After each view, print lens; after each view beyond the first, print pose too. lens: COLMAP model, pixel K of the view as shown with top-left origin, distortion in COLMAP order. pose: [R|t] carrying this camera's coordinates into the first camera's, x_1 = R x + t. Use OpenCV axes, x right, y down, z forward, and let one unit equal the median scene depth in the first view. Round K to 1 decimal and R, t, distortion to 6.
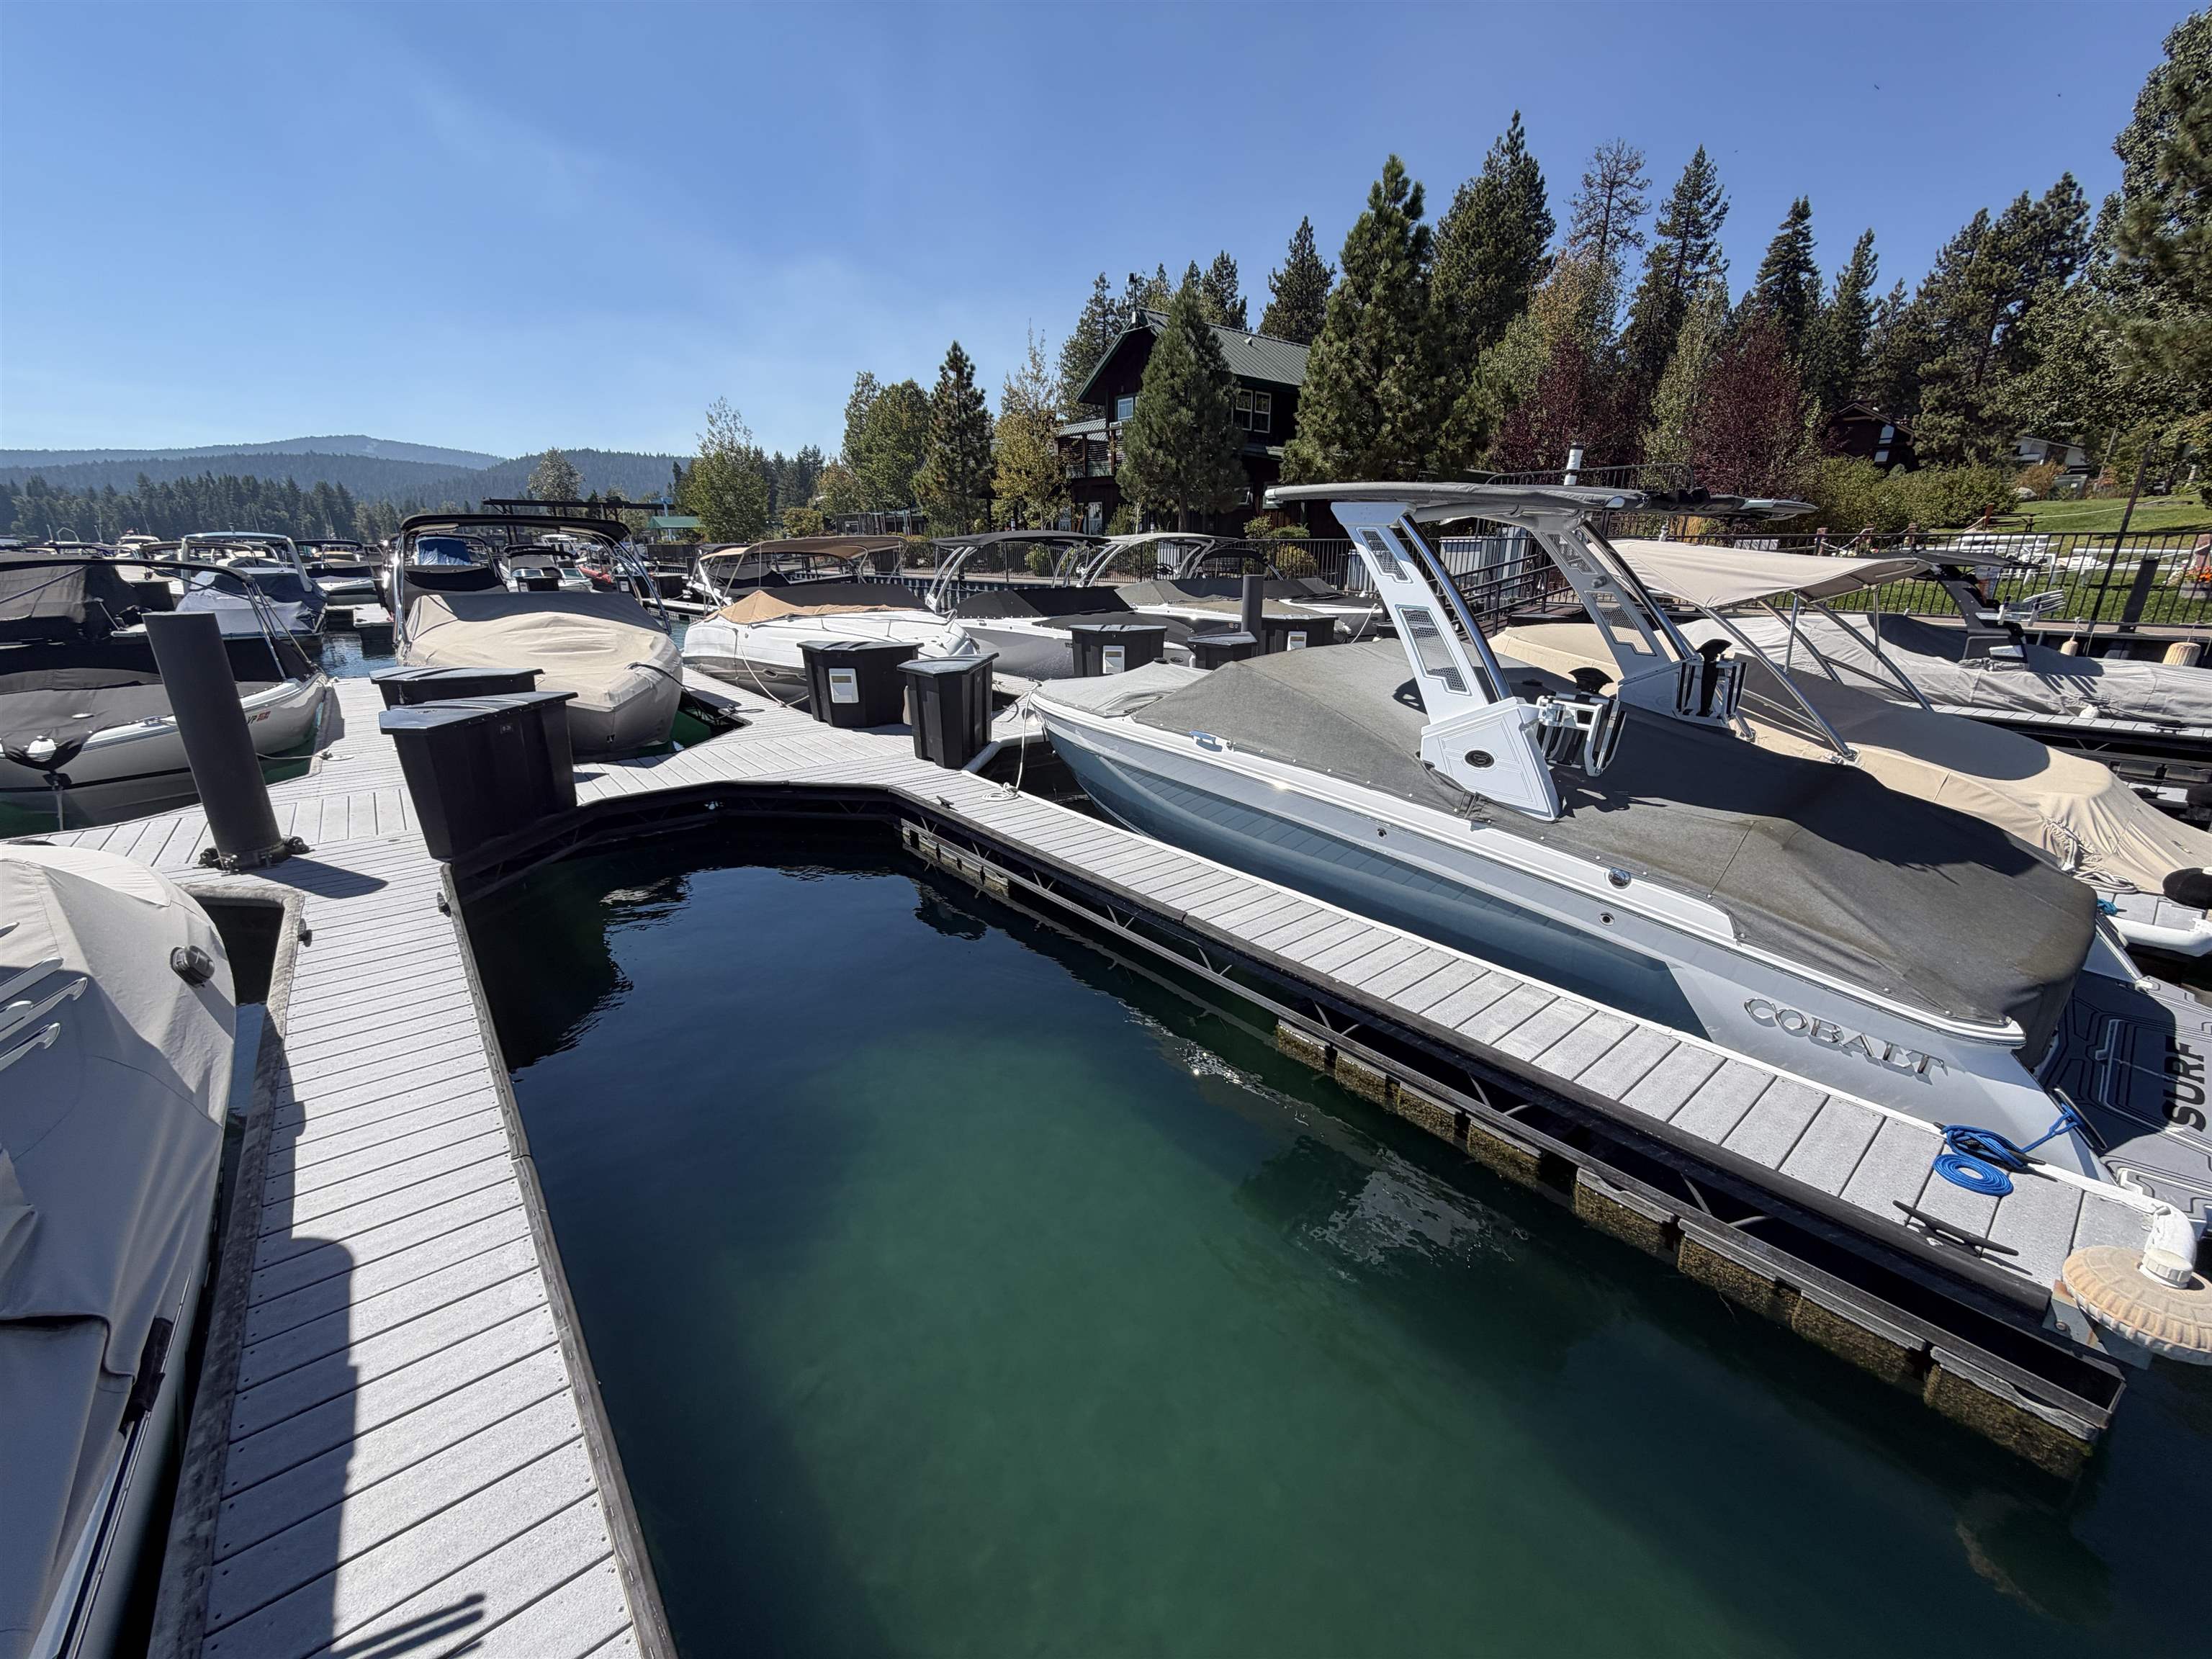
lens RADIAL K [[889.2, 0, 1114.3], [0, 889.2, 829.8], [0, 0, 1]] dist [0.000749, -0.000172]
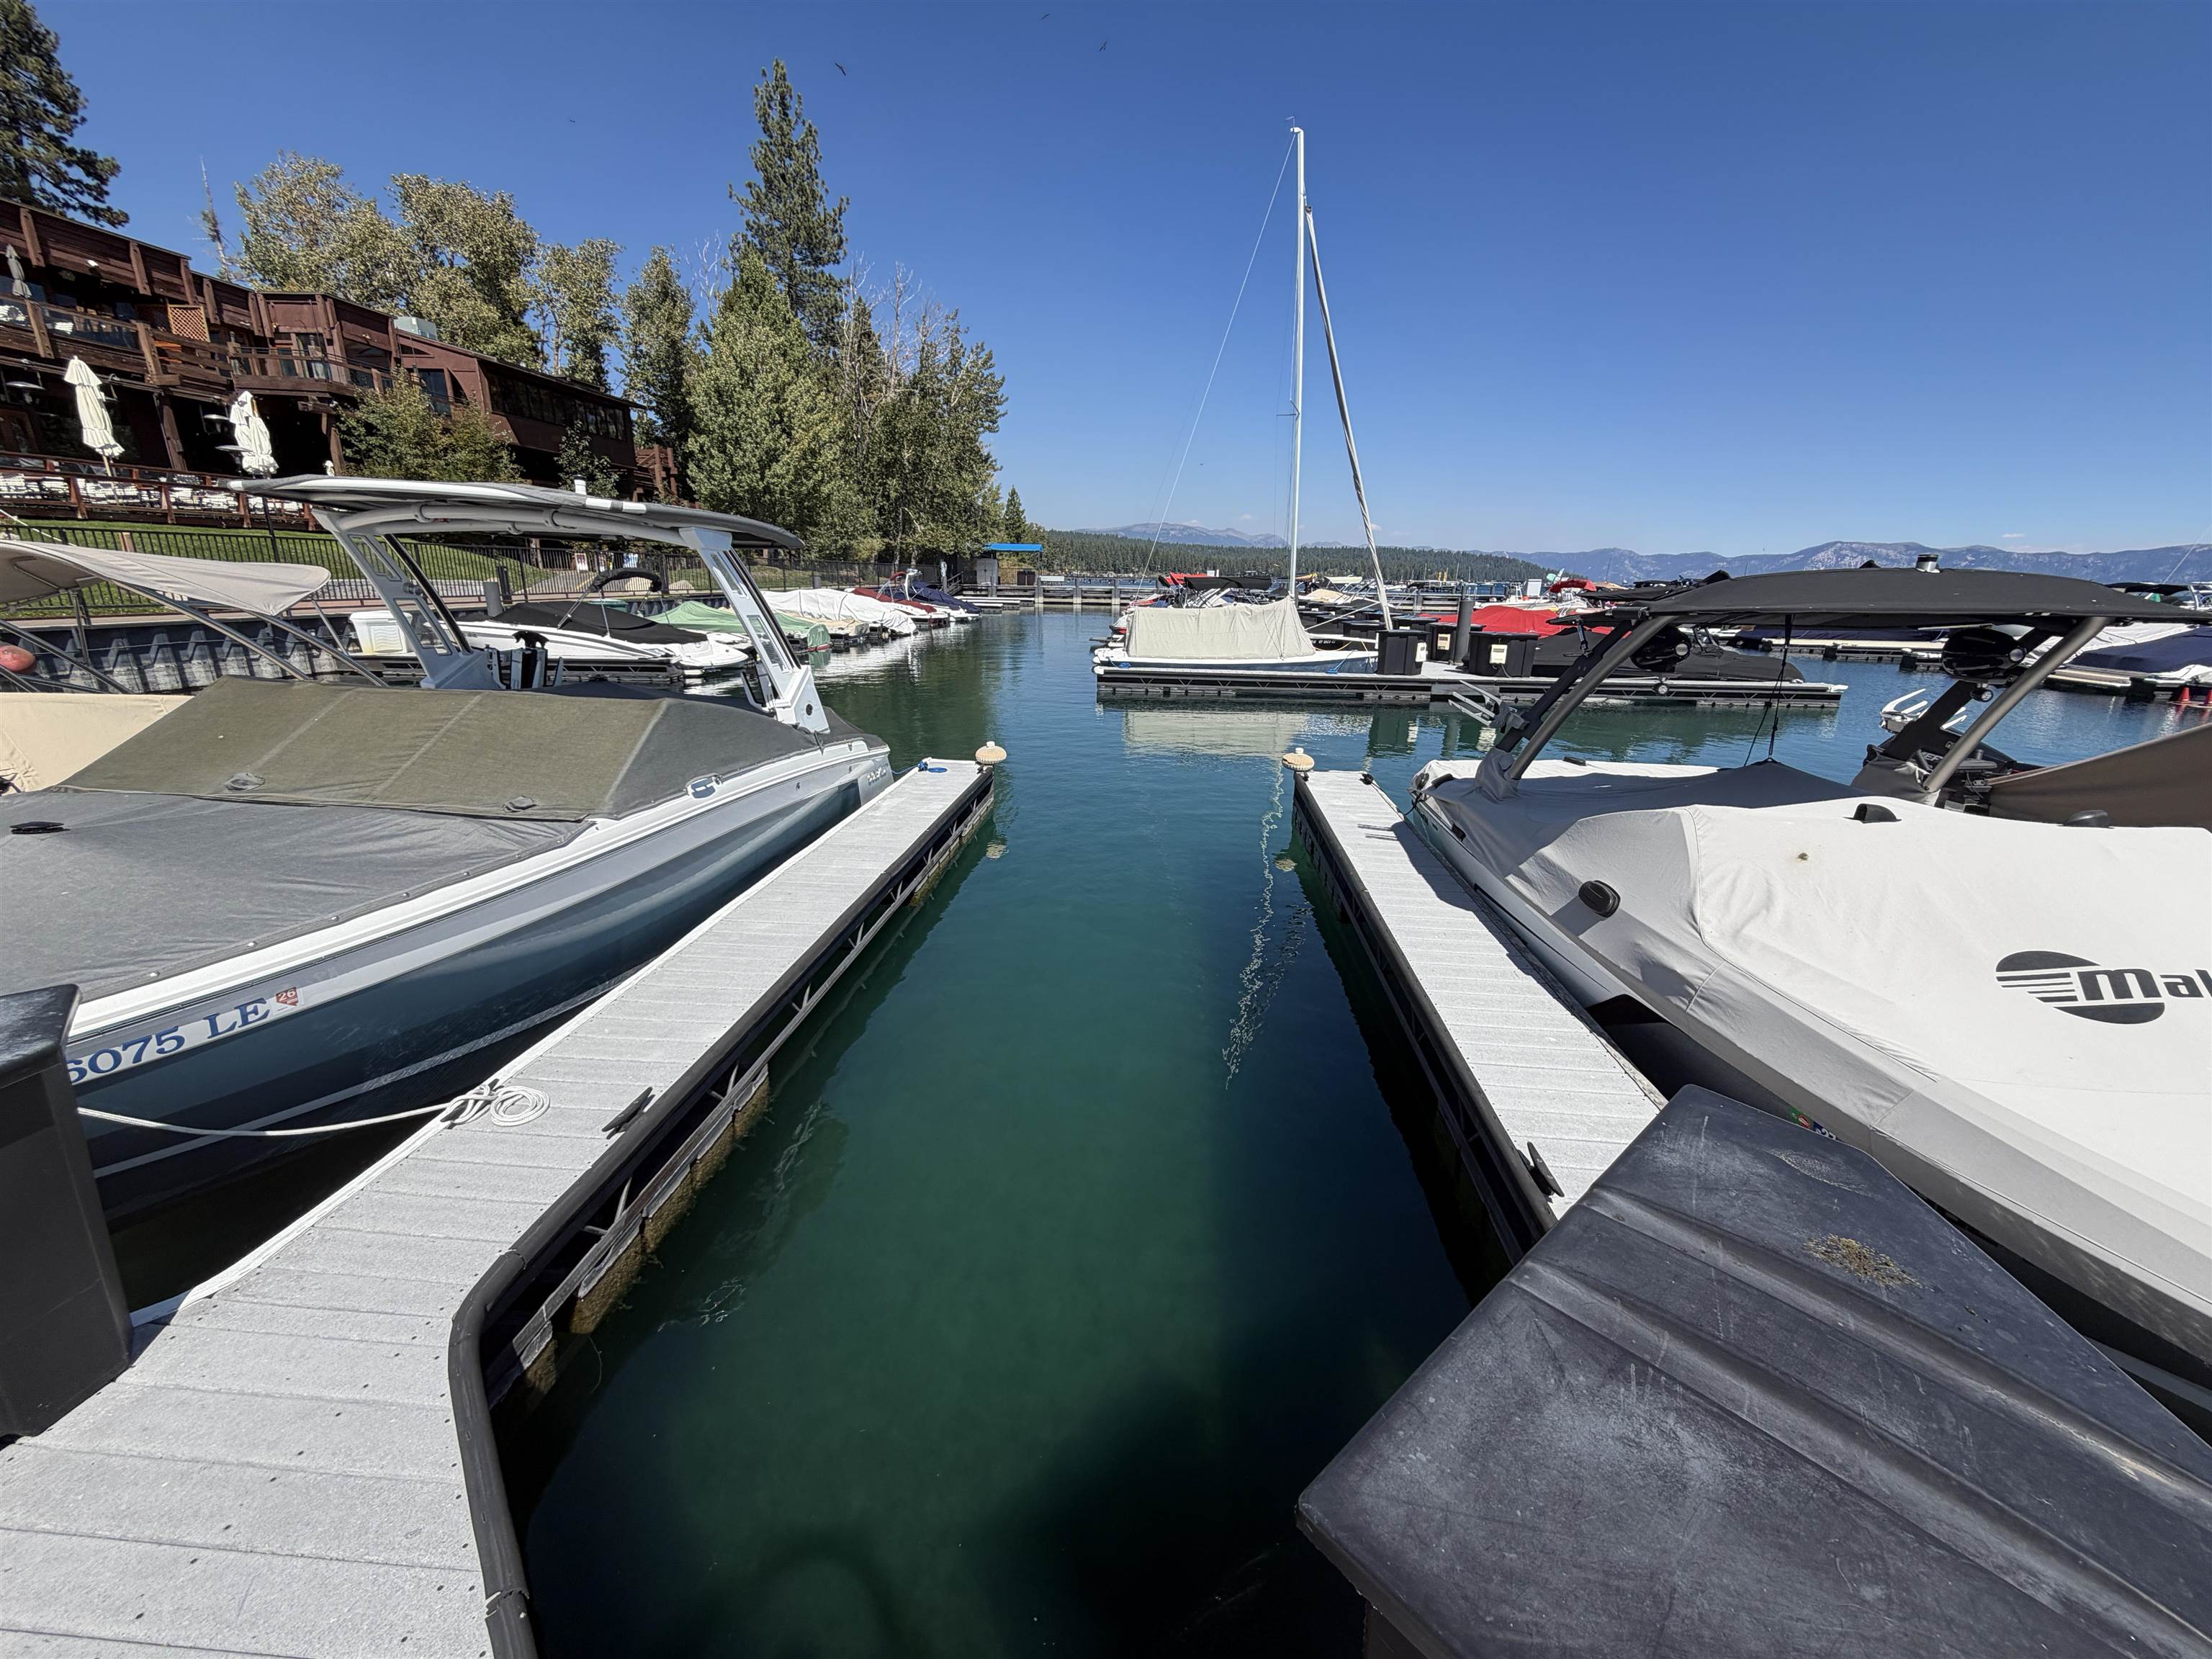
lens RADIAL K [[887.4, 0, 1114.0], [0, 887.4, 832.0], [0, 0, 1]] dist [0.001594, -0.000545]
pose [[-0.717588, -0.206673, 0.665097, -1.009419], [0.192632, 0.858808, 0.474703, -0.517752], [-0.669298, 0.468760, -0.576458, 1.619918]]
